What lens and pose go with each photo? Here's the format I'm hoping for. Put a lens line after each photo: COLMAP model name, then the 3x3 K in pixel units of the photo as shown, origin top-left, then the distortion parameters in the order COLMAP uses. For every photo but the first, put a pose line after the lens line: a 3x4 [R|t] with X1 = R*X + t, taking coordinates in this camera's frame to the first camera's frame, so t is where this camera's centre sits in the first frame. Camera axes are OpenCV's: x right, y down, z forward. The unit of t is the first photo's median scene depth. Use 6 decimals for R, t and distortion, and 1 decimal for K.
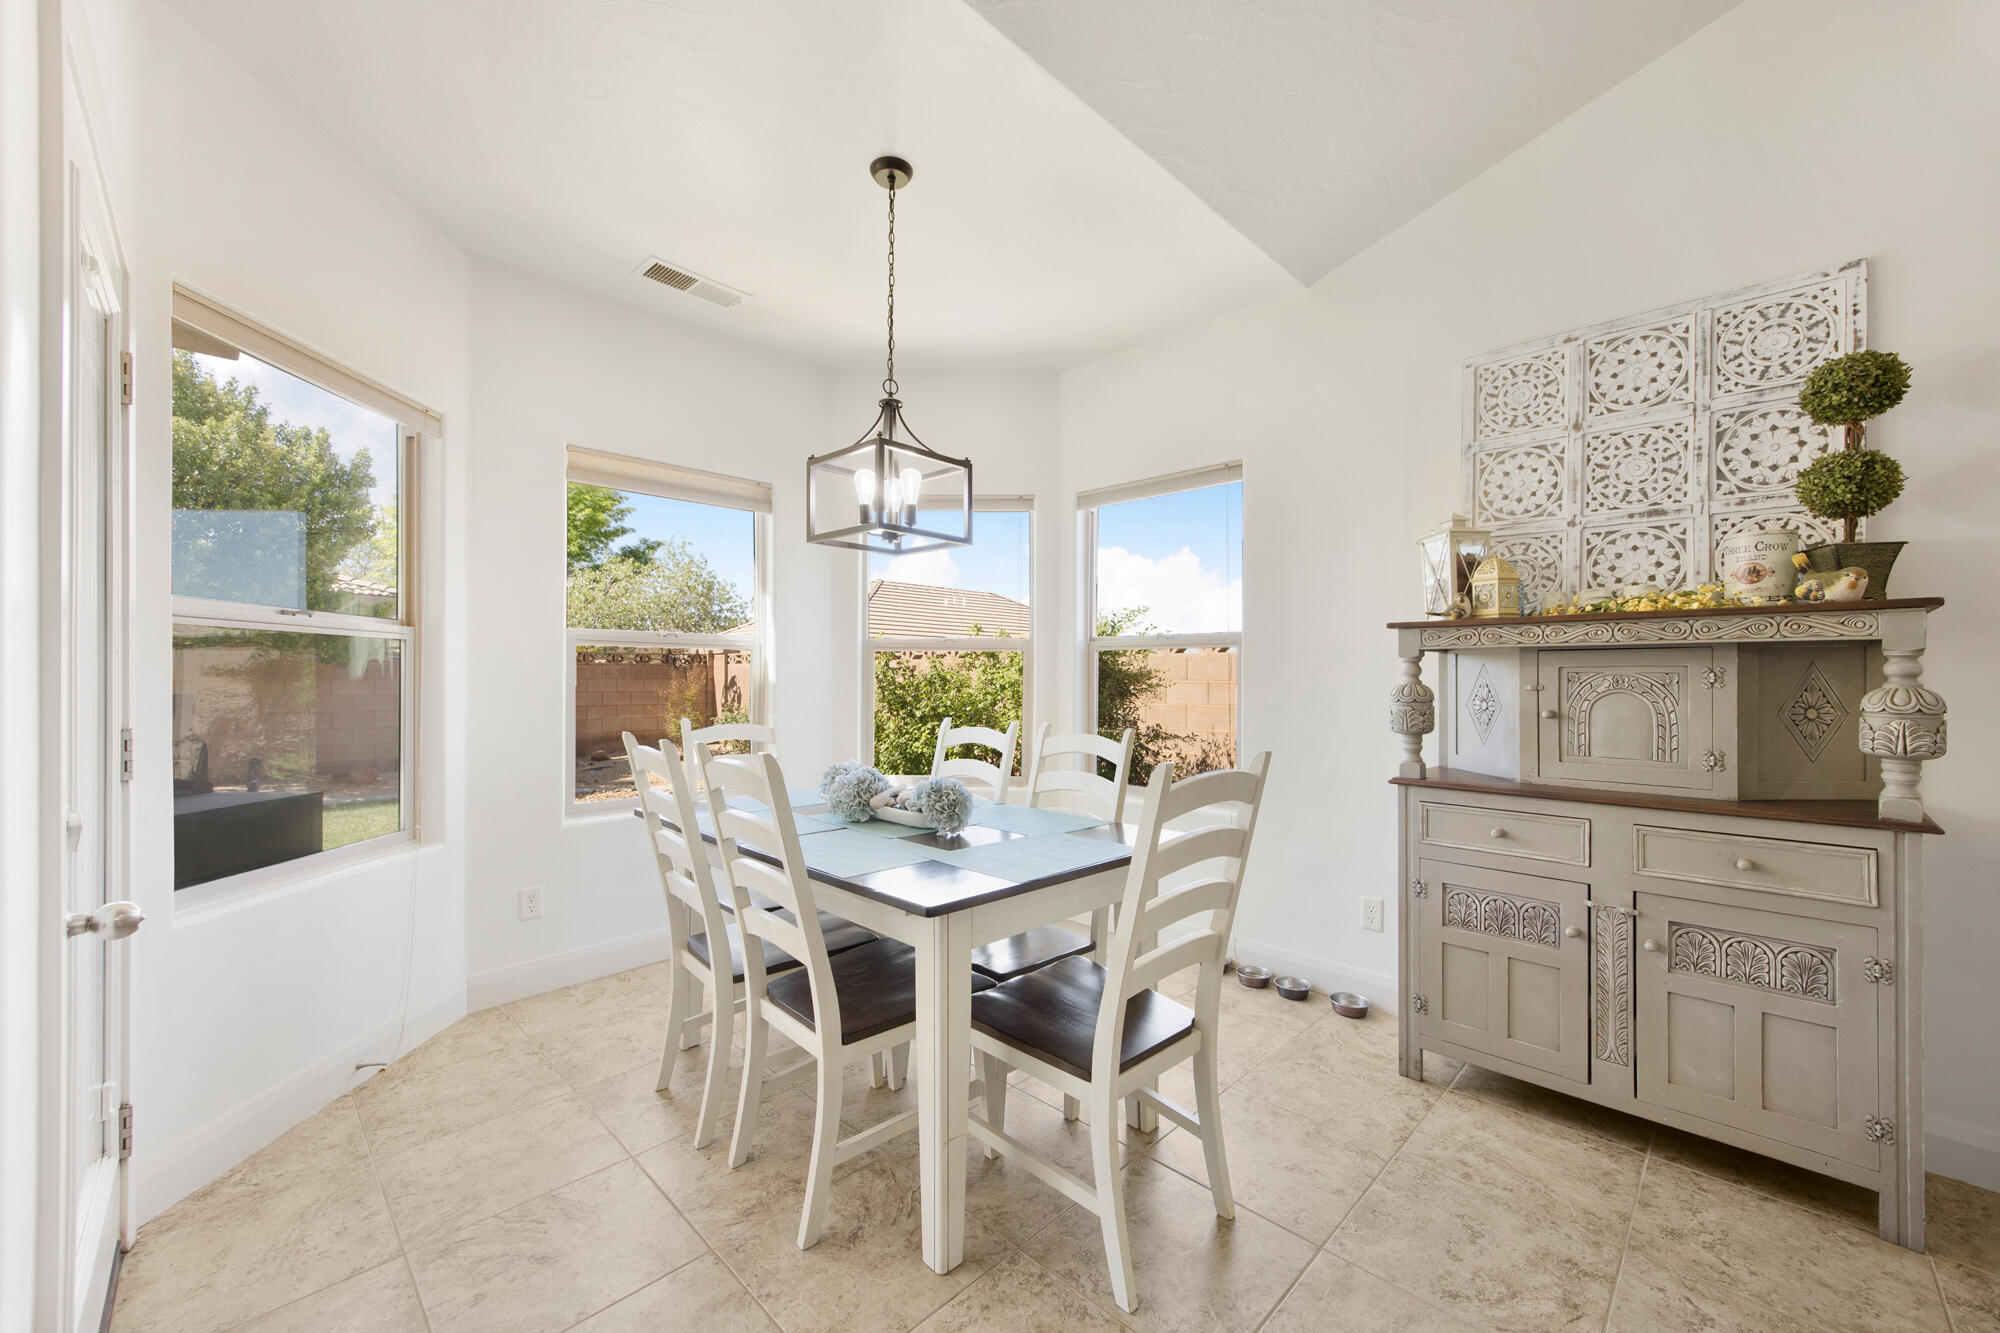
lens RADIAL K [[776.2, 0, 1006.7], [0, 776.2, 674.8], [0, 0, 1]] dist [0.014321, 0.000257]
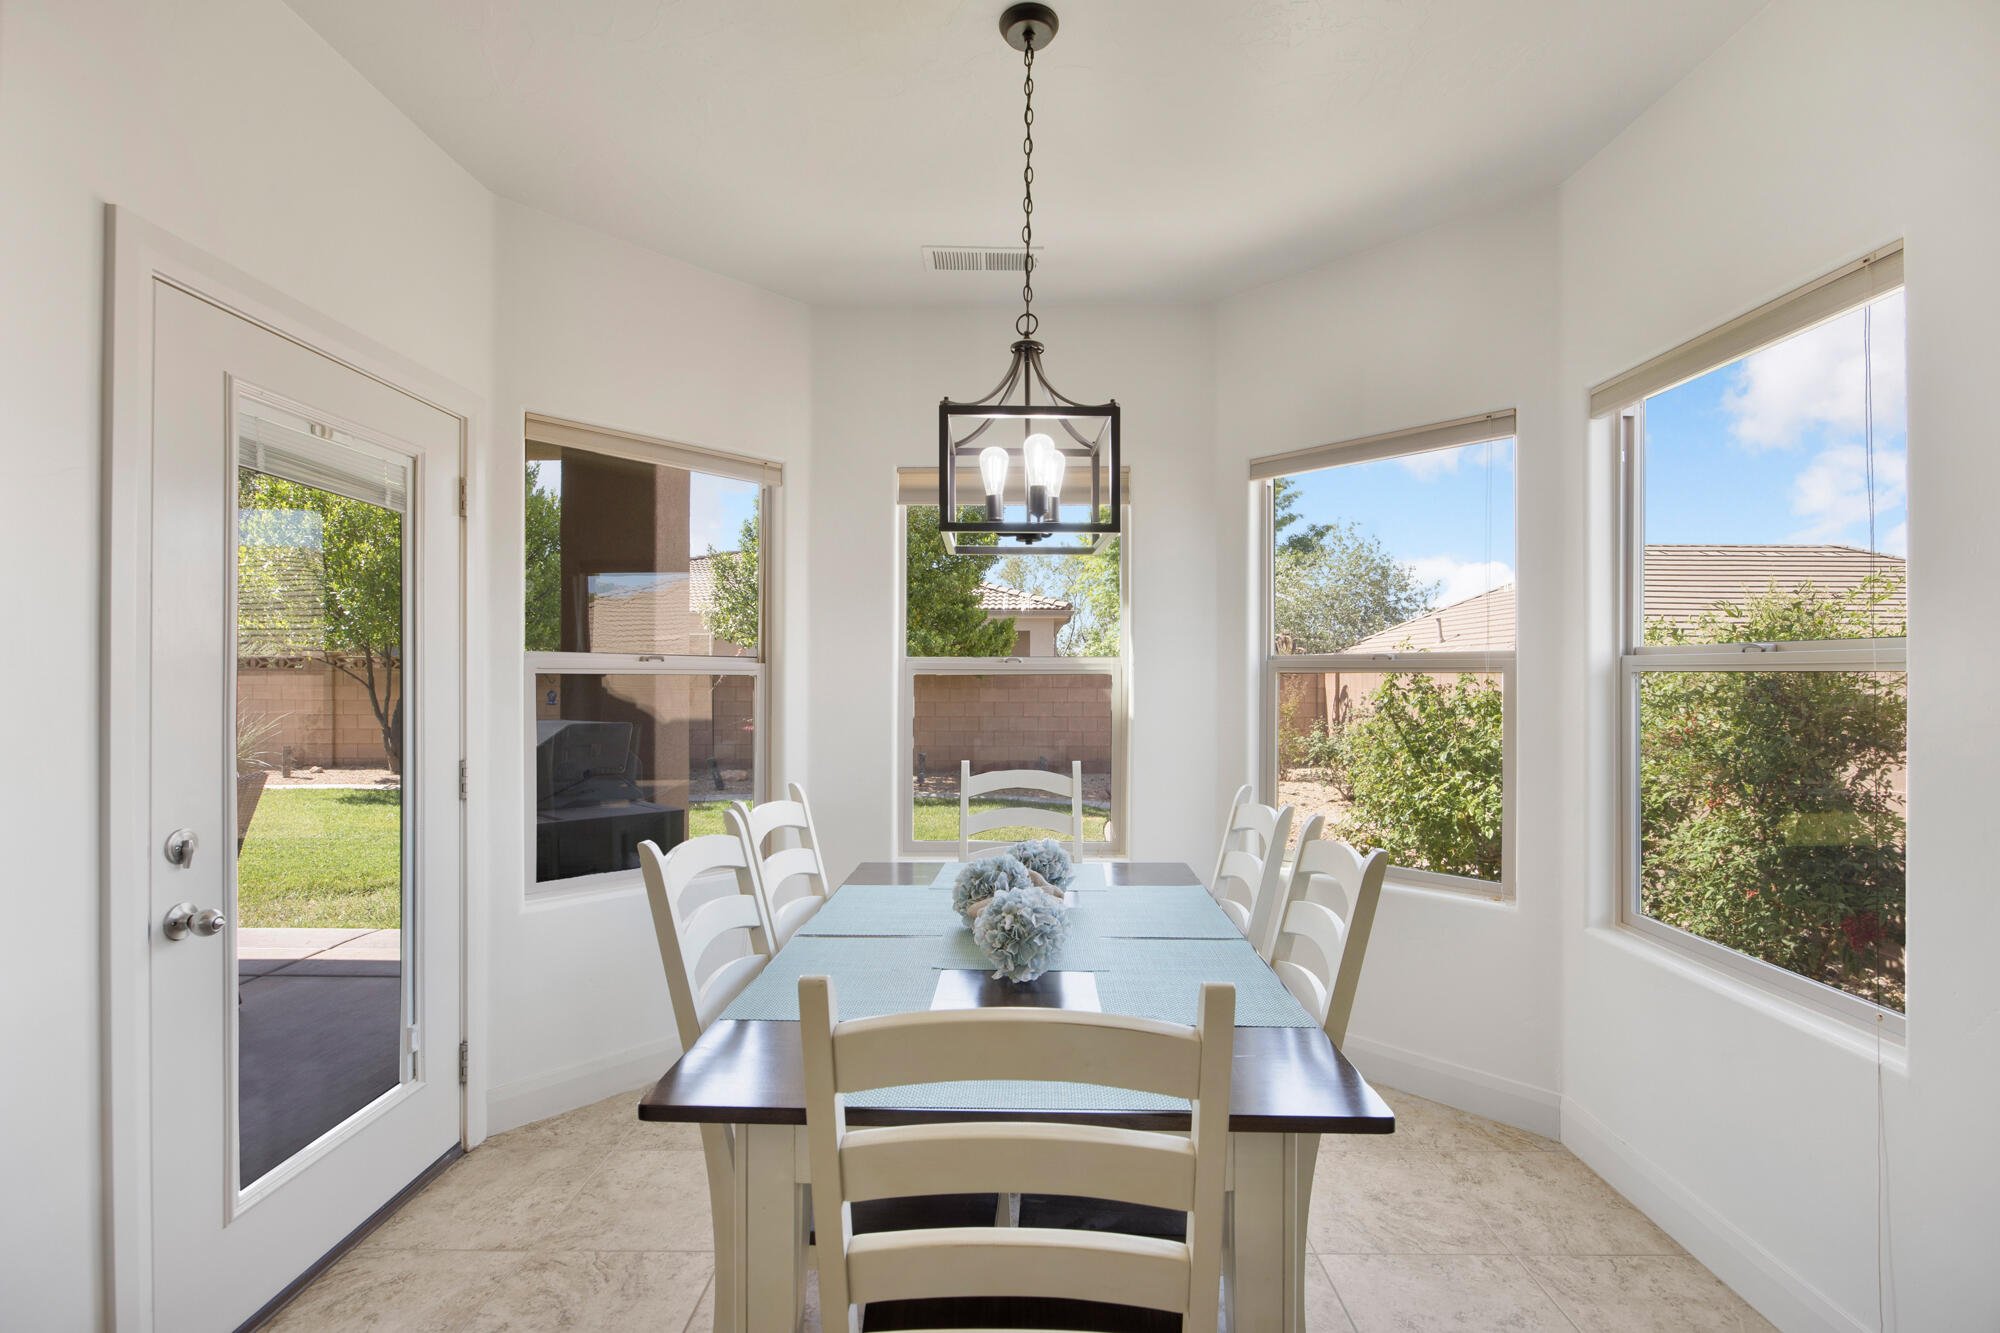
lens RADIAL K [[909.9, 0, 1002.7], [0, 909.9, 669.7], [0, 0, 1]] dist [0.000042, 0.000095]
pose [[0.694470, -0.008266, -0.719474, 0.376143], [0.004201, 0.999964, -0.007434, -0.041745], [0.719510, 0.002140, 0.694479, 0.353418]]
